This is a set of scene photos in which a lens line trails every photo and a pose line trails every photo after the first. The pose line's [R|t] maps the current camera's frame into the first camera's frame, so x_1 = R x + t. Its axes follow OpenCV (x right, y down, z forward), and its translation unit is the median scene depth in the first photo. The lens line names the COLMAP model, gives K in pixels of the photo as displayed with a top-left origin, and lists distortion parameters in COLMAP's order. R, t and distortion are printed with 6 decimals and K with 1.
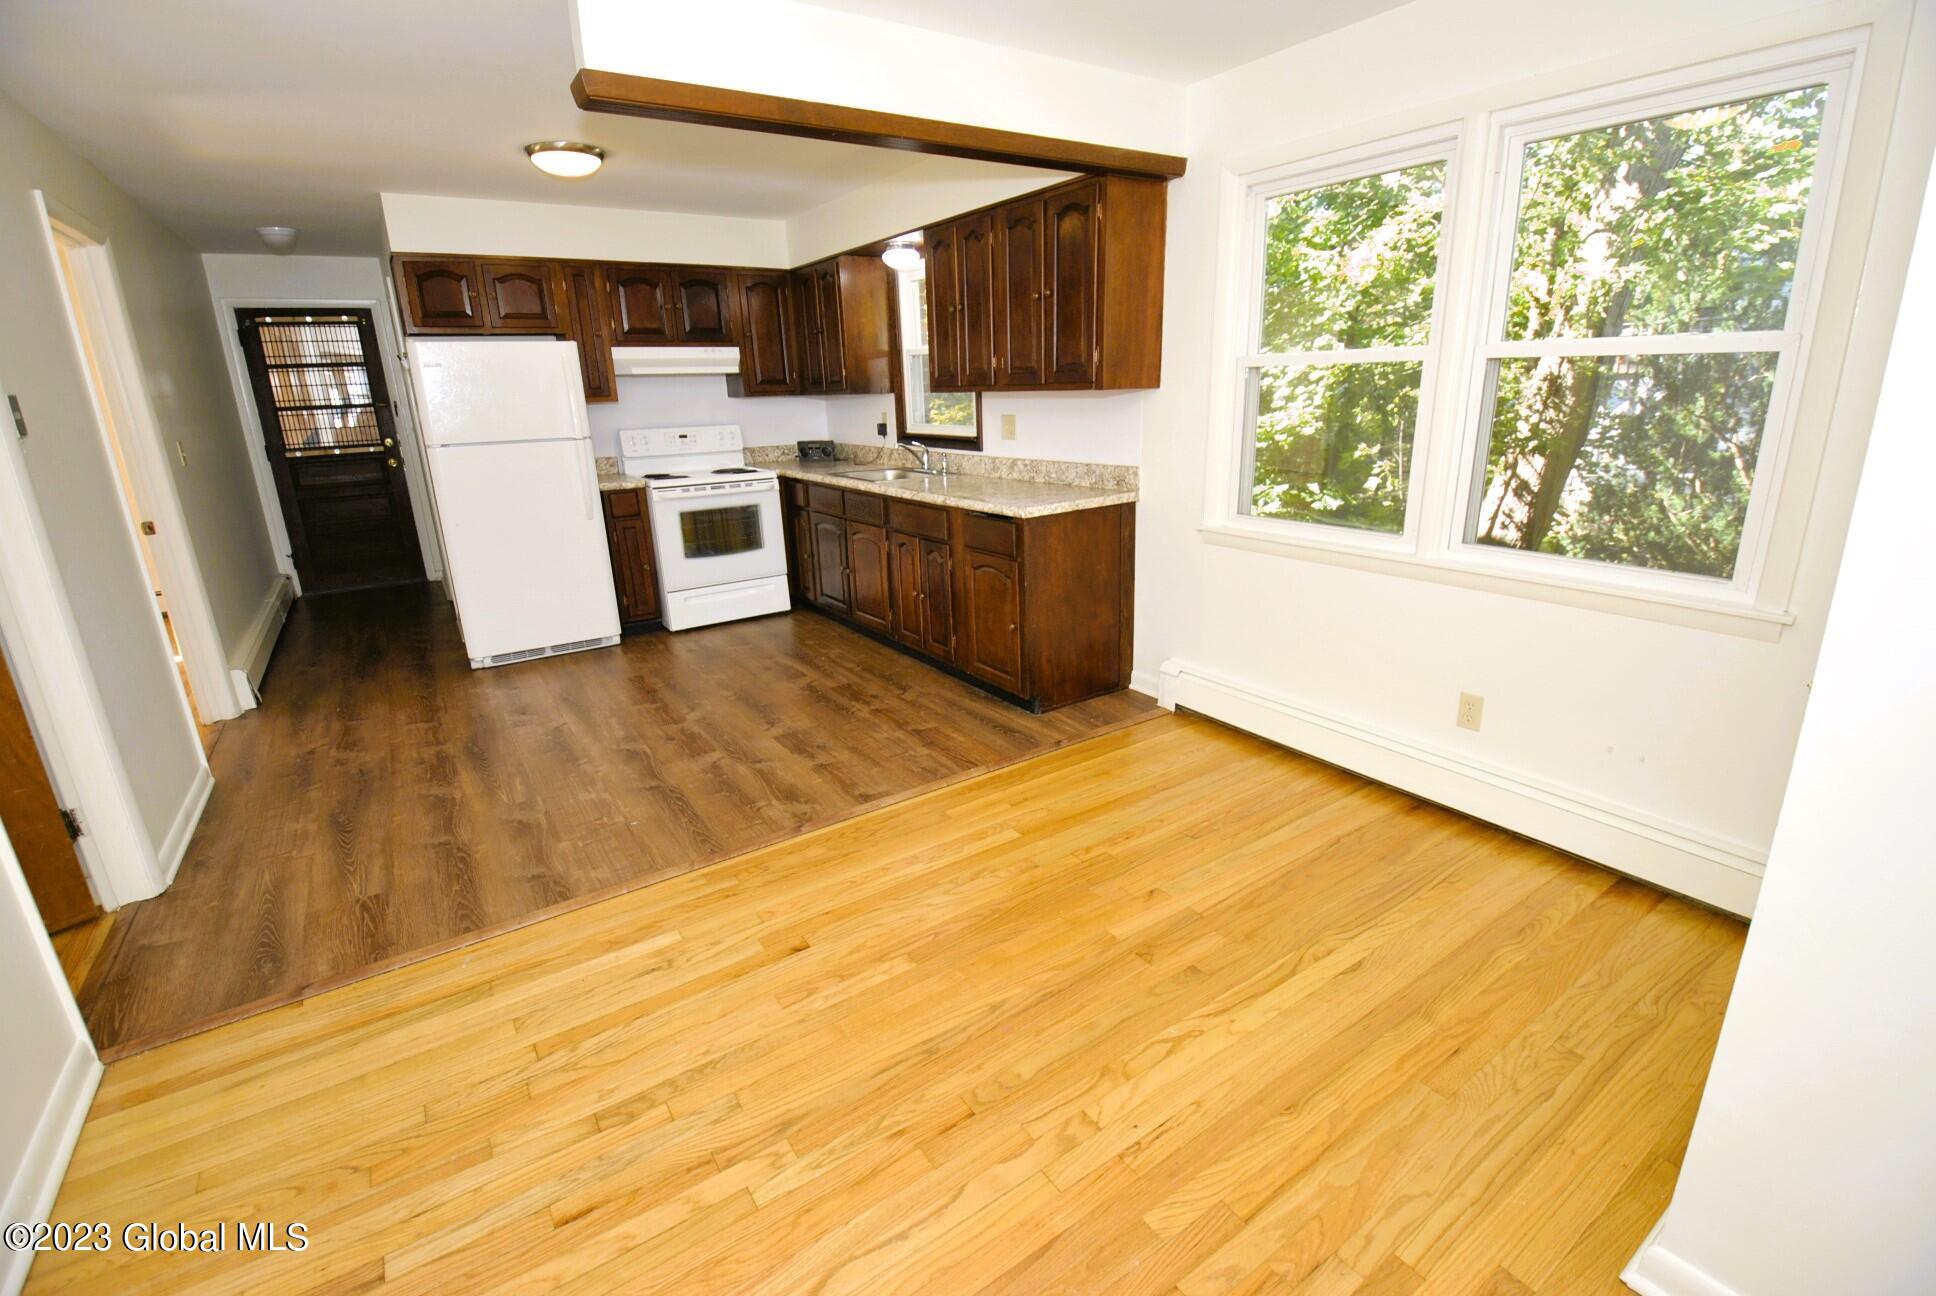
lens RADIAL K [[864.5, 0, 982.8], [0, 864.5, 638.4], [0, 0, 1]] dist [0.001860, -0.000494]
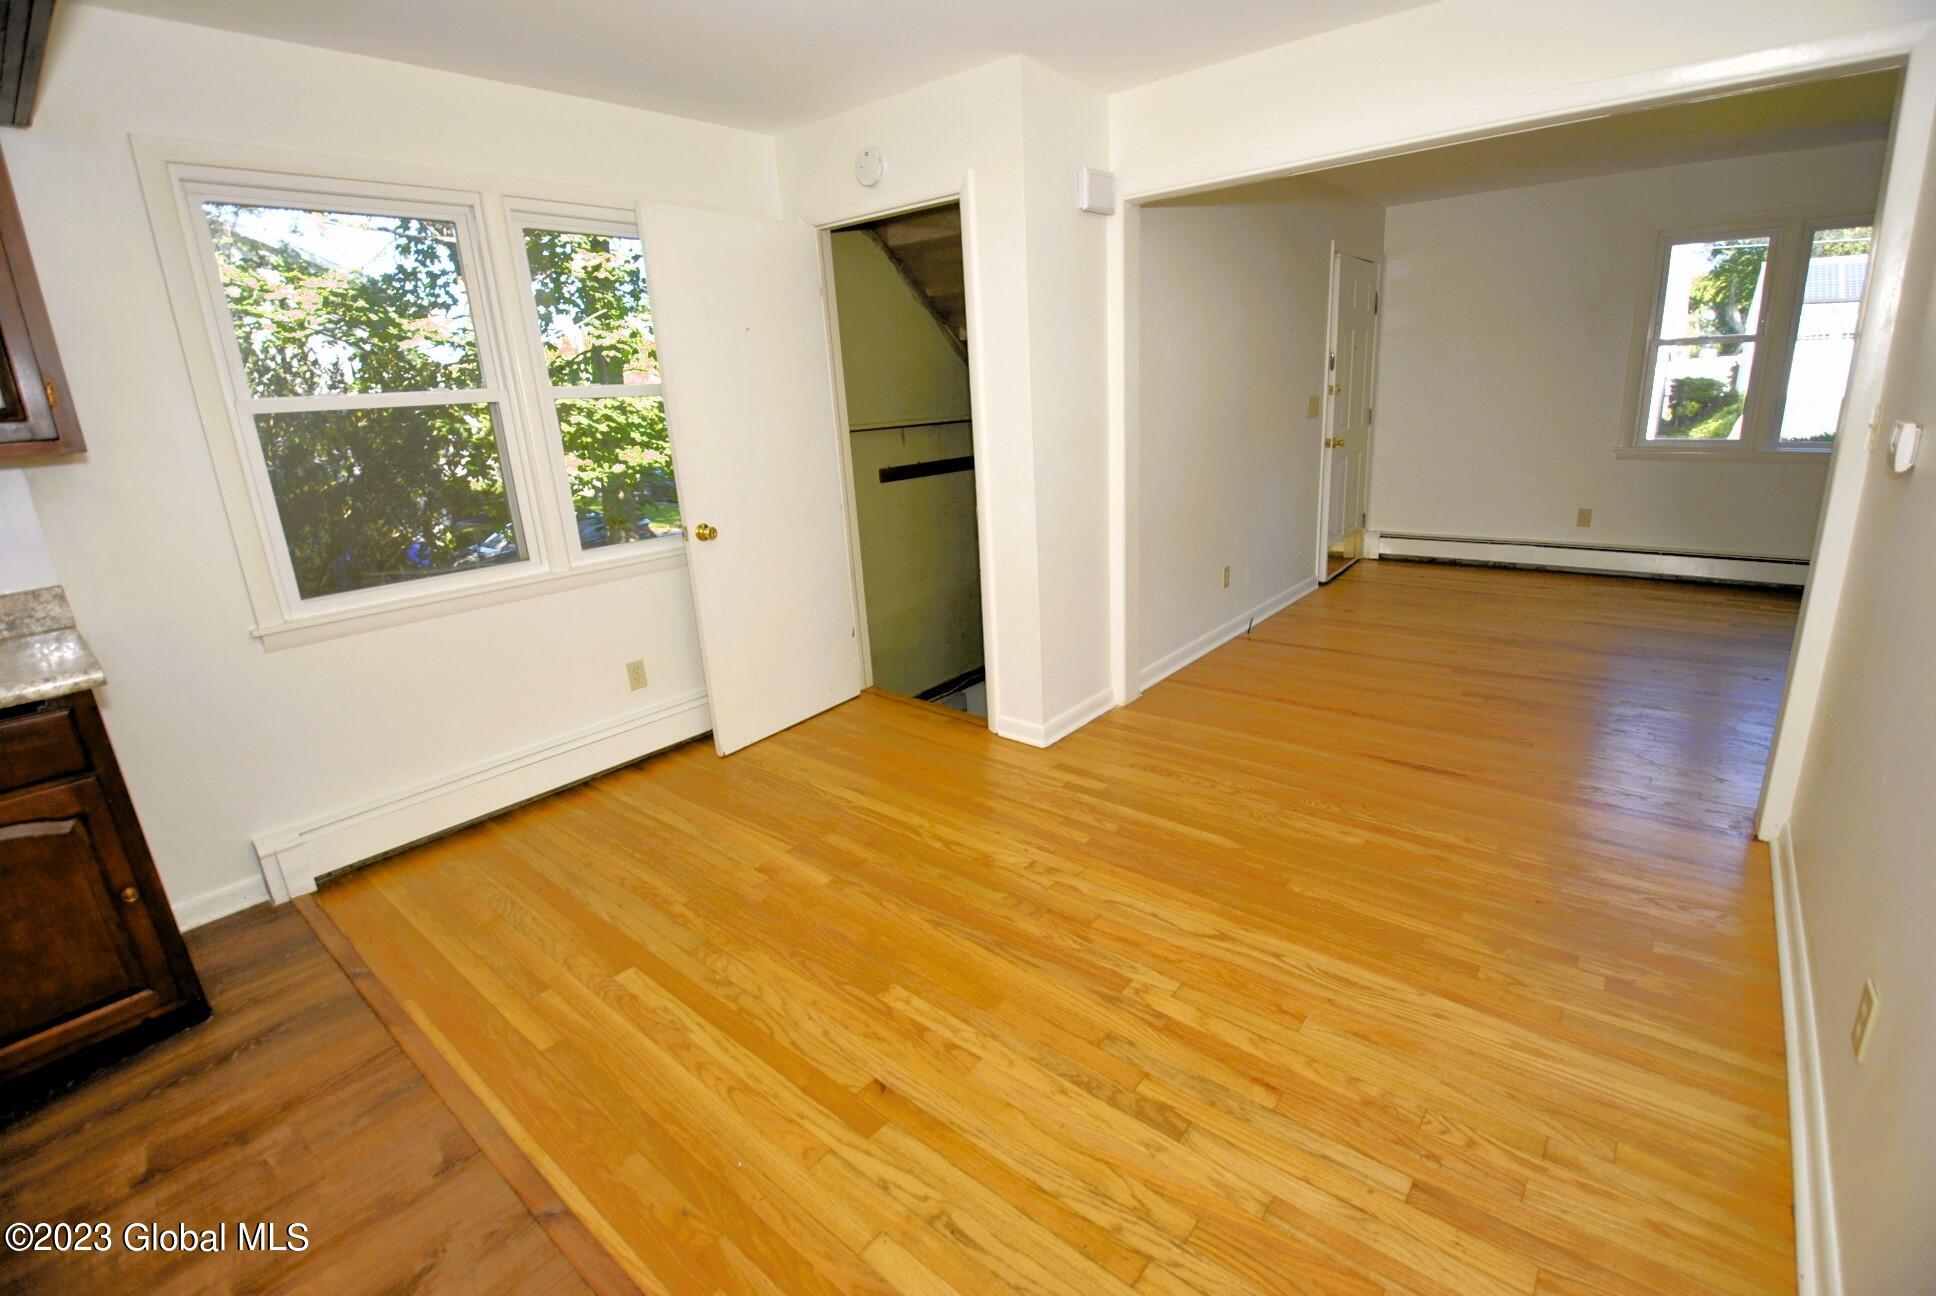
lens RADIAL K [[864.5, 0, 975.6], [0, 864.5, 632.1], [0, 0, 1]] dist [0.001860, -0.000494]
pose [[-0.273289, -0.217627, 0.936991, -0.813027], [0.333635, 0.892161, 0.304525, -0.209277], [-0.902220, 0.395836, -0.171209, 0.811091]]
